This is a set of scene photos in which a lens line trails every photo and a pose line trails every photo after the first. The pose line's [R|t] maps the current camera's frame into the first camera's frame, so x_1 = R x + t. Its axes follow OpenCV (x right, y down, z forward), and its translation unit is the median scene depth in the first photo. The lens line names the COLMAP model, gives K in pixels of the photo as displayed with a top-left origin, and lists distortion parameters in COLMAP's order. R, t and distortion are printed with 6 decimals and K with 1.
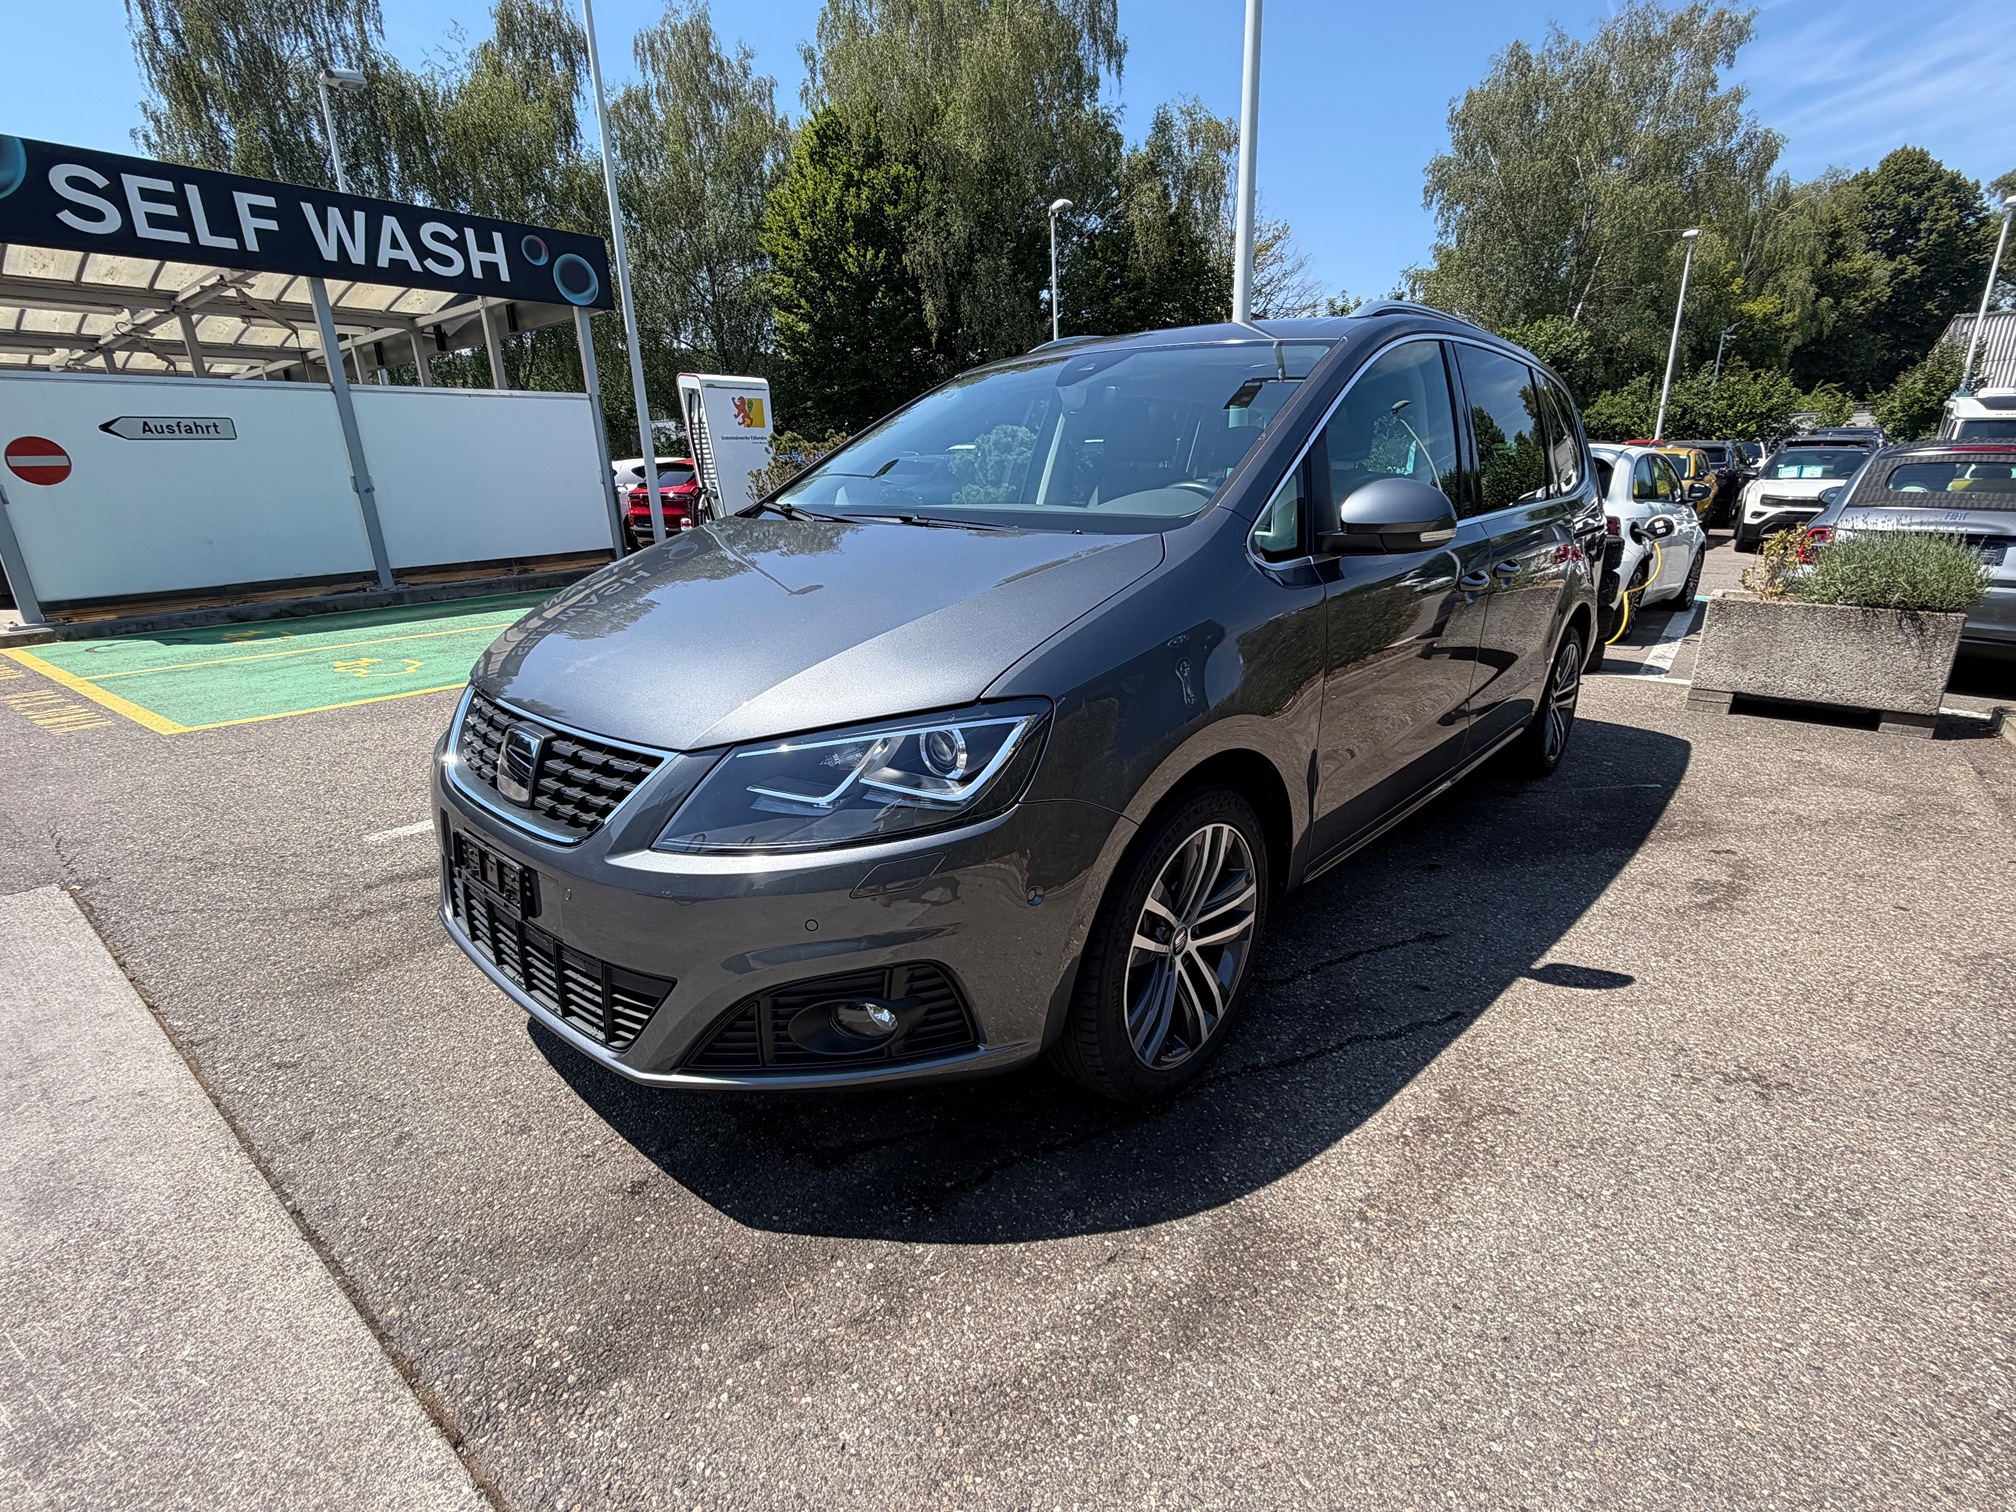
lens RADIAL K [[930.8, 0, 1007.0], [0, 930.8, 749.2], [0, 0, 1]] dist [-0.000808, -0.000562]
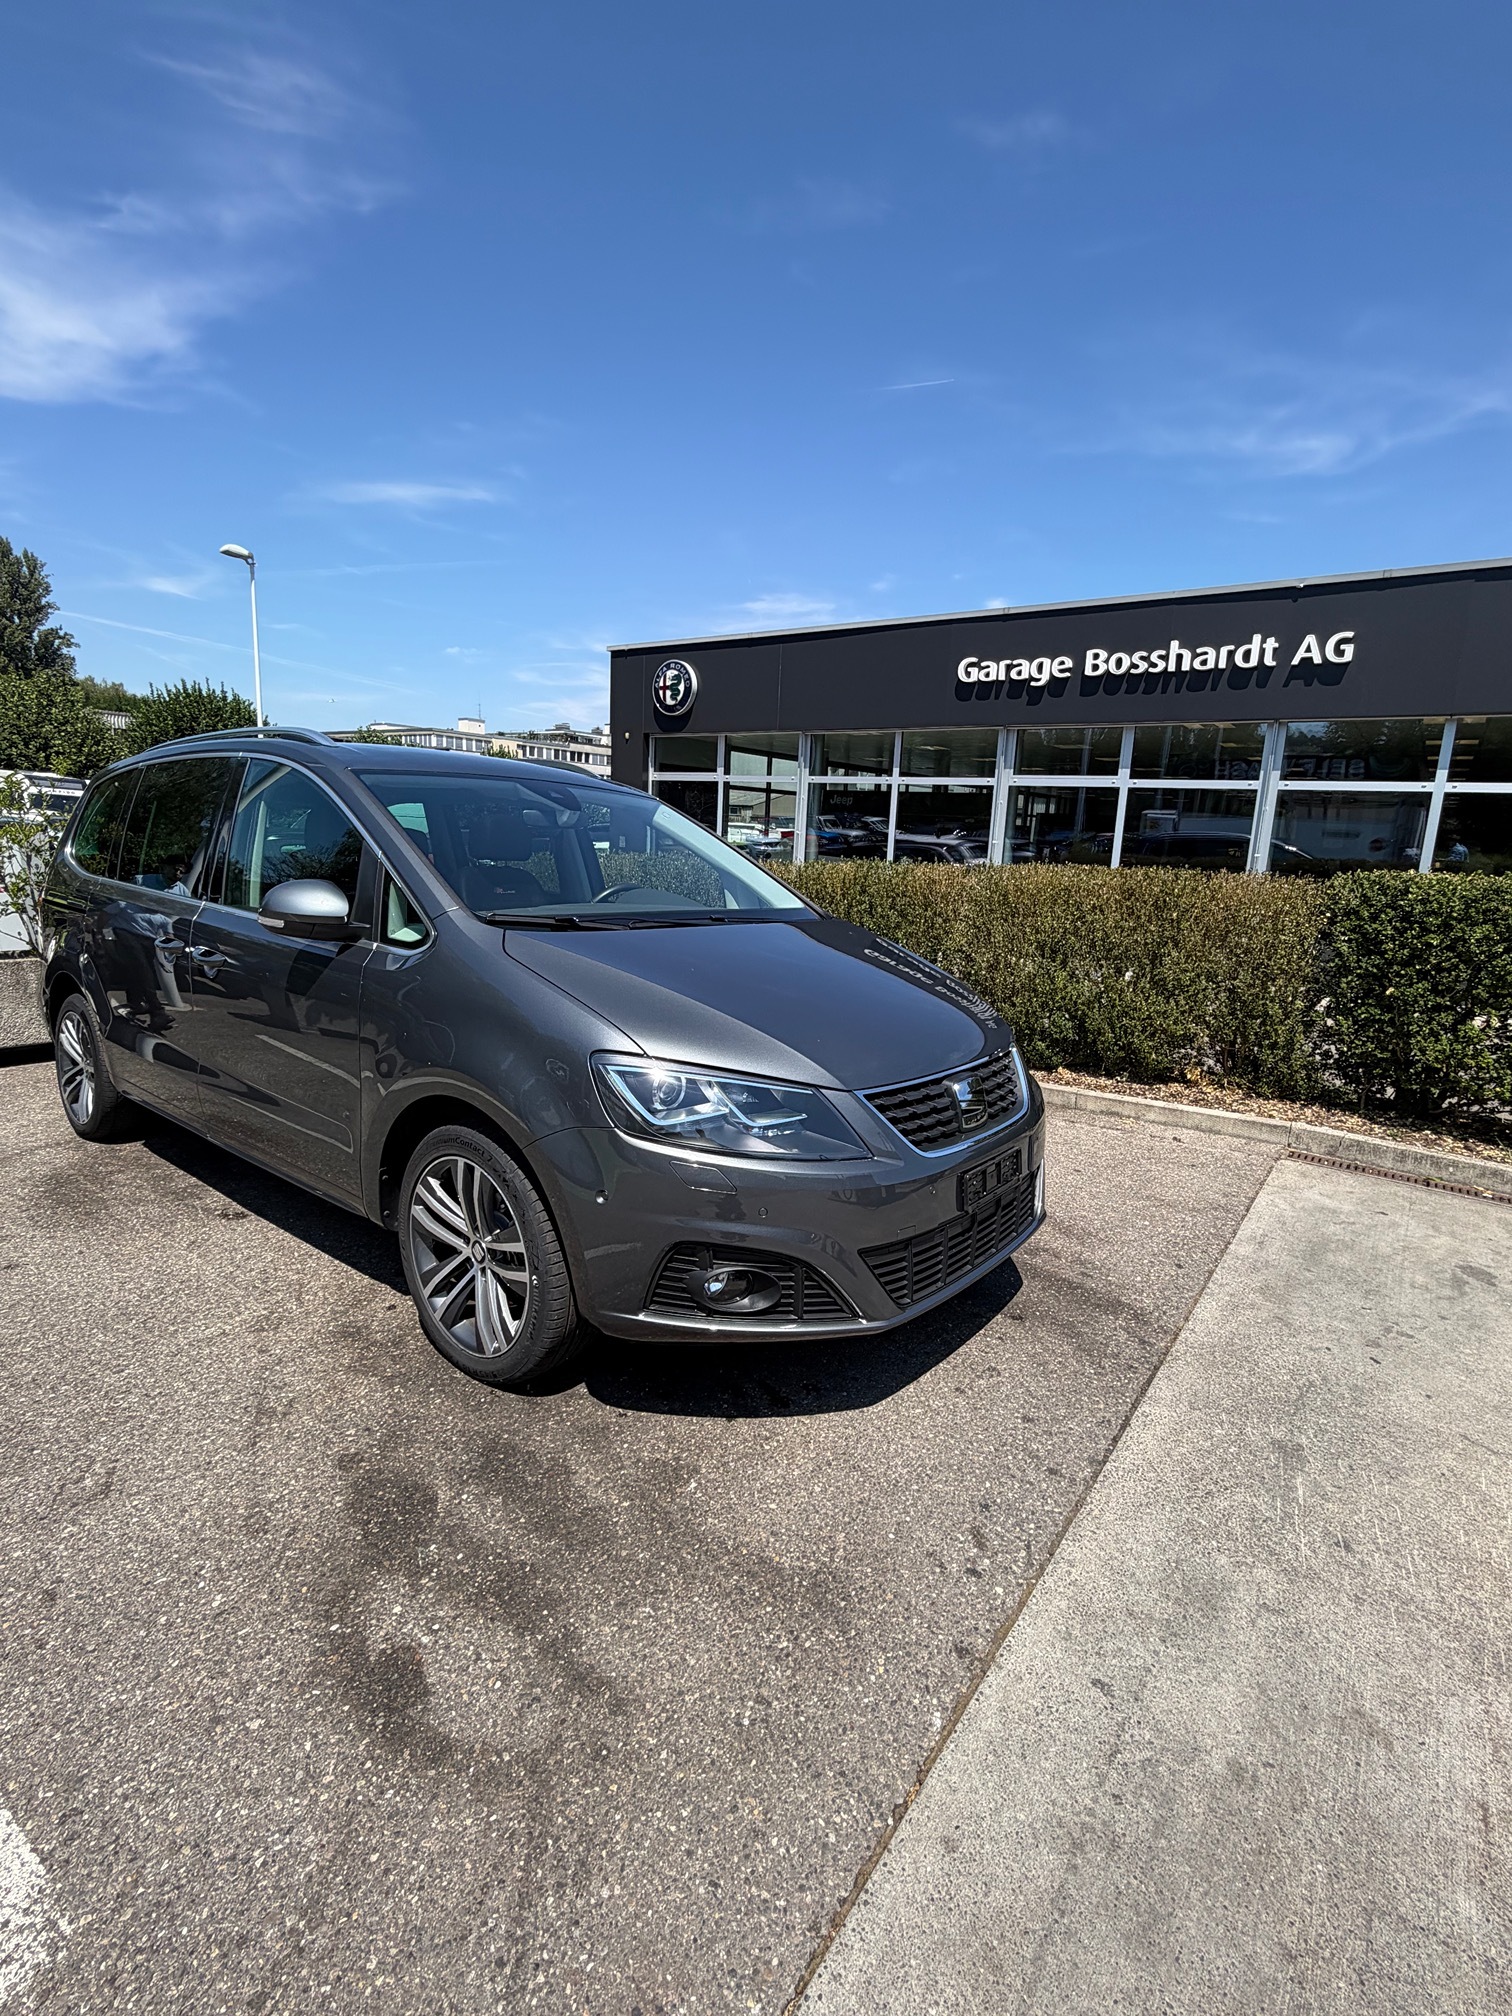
lens RADIAL K [[930.8, 0, 753.1], [0, 930.8, 995.9], [0, 0, 1]] dist [-0.000808, -0.000562]
pose [[-0.039634, -0.145921, 0.988502, -0.106648], [0.246621, 0.957245, 0.151196, -0.024432], [-0.968301, 0.249778, -0.001952, 0.072484]]
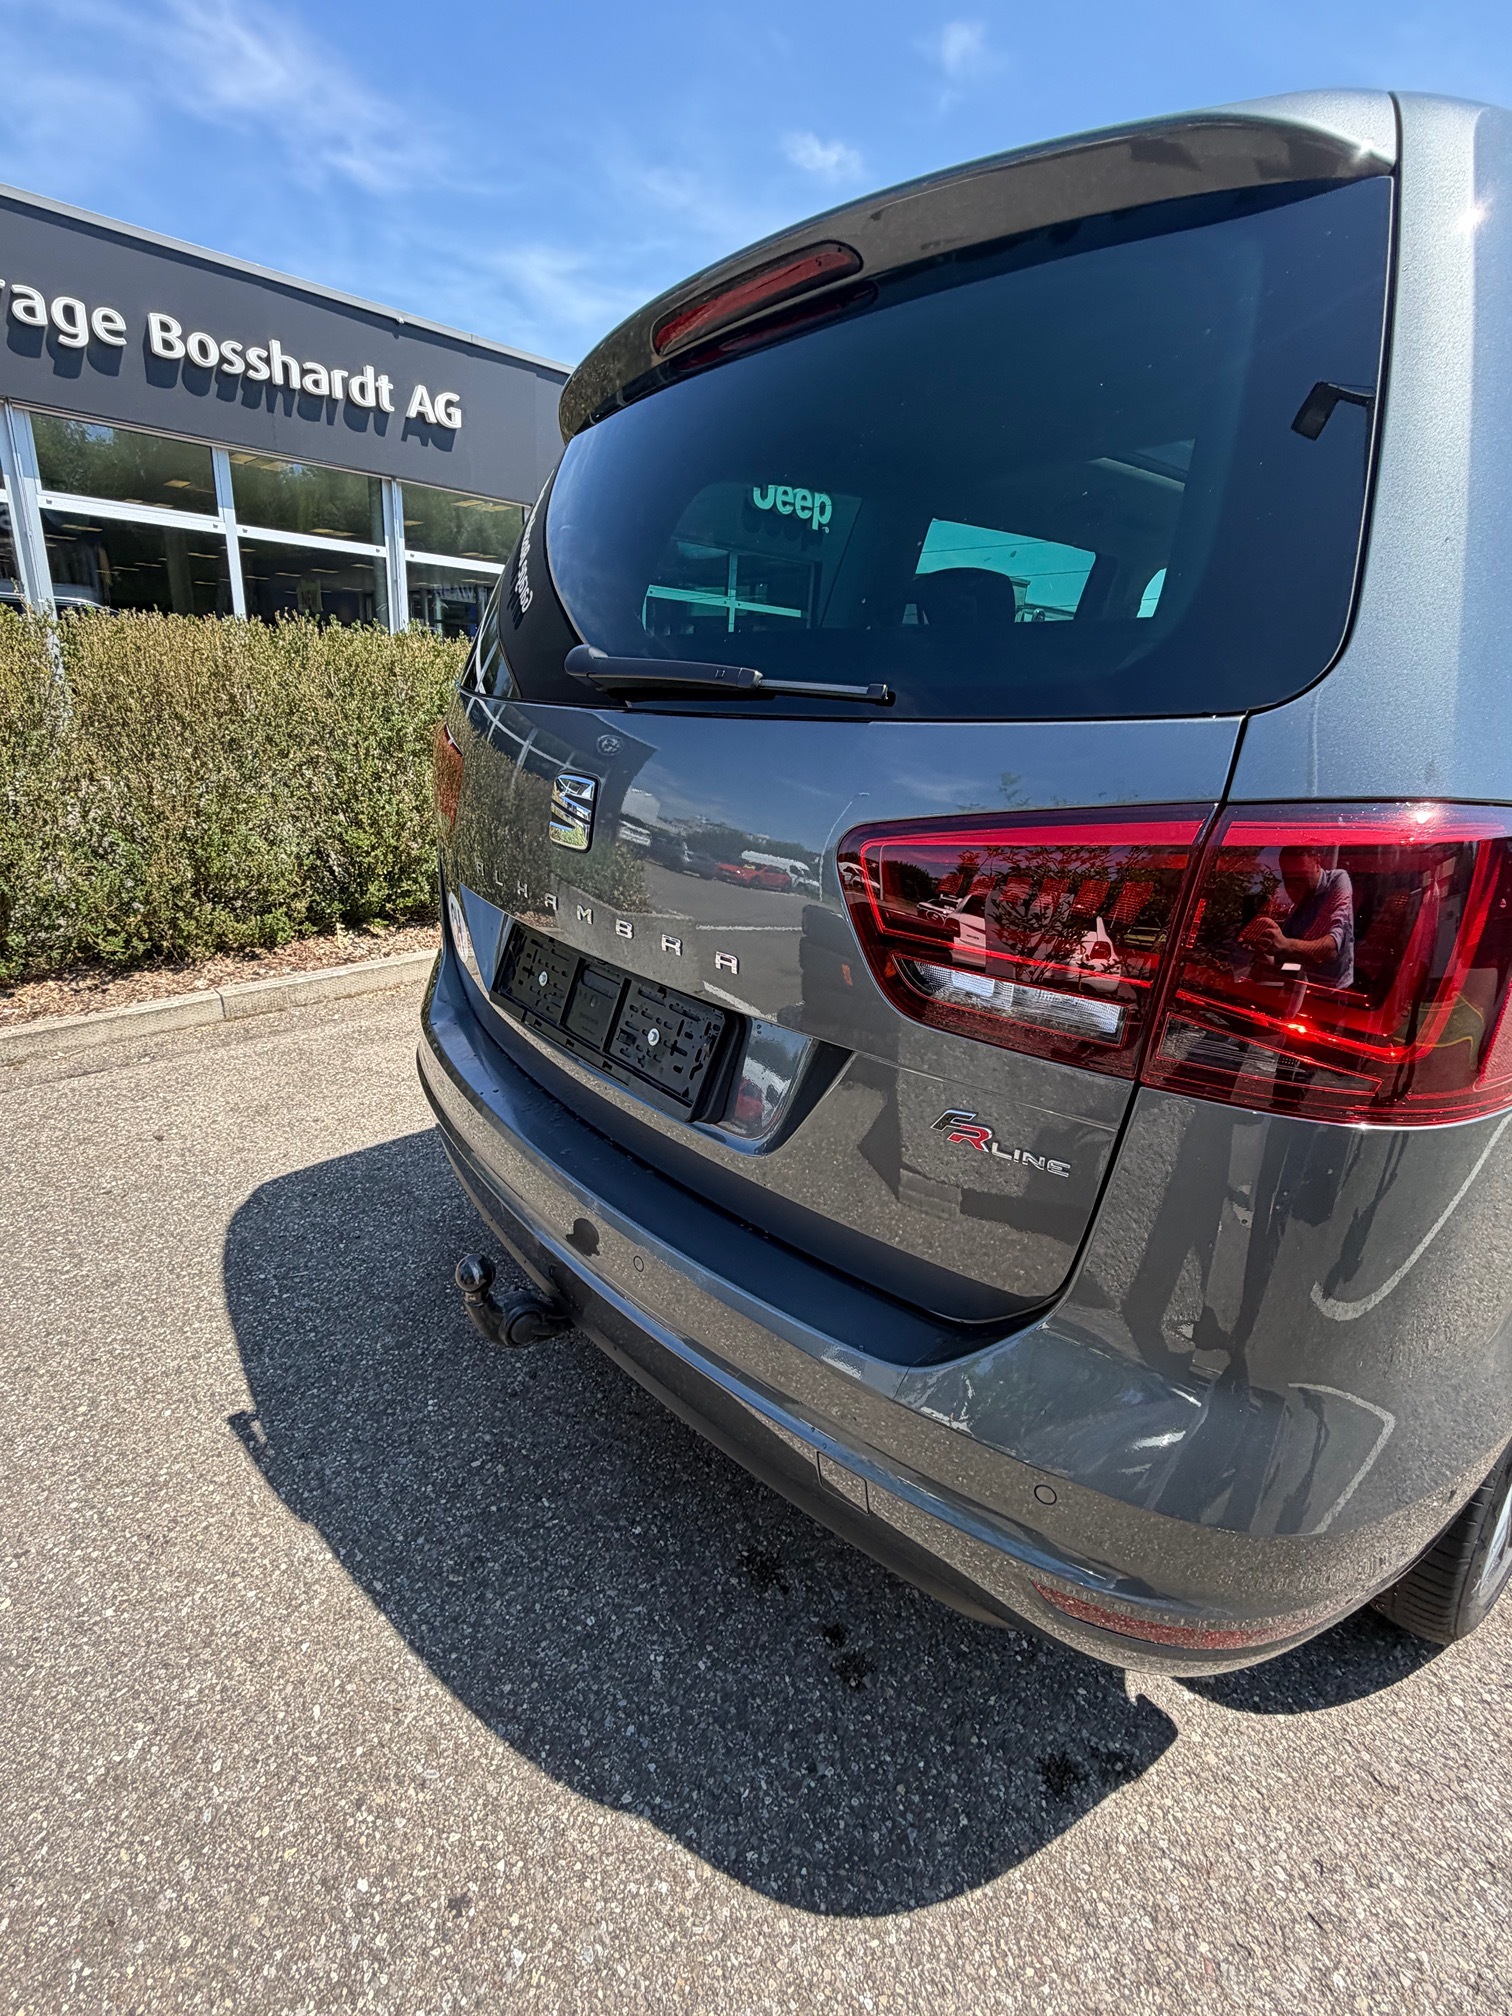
lens RADIAL K [[930.8, 0, 748.7], [0, 930.8, 1009.2], [0, 0, 1]] dist [-0.000808, -0.000562]
pose [[-0.985875, -0.083583, 0.145133, 0.063051], [0.015818, 0.816224, 0.577519, -0.056551], [-0.166732, 0.571657, -0.803373, 0.200593]]
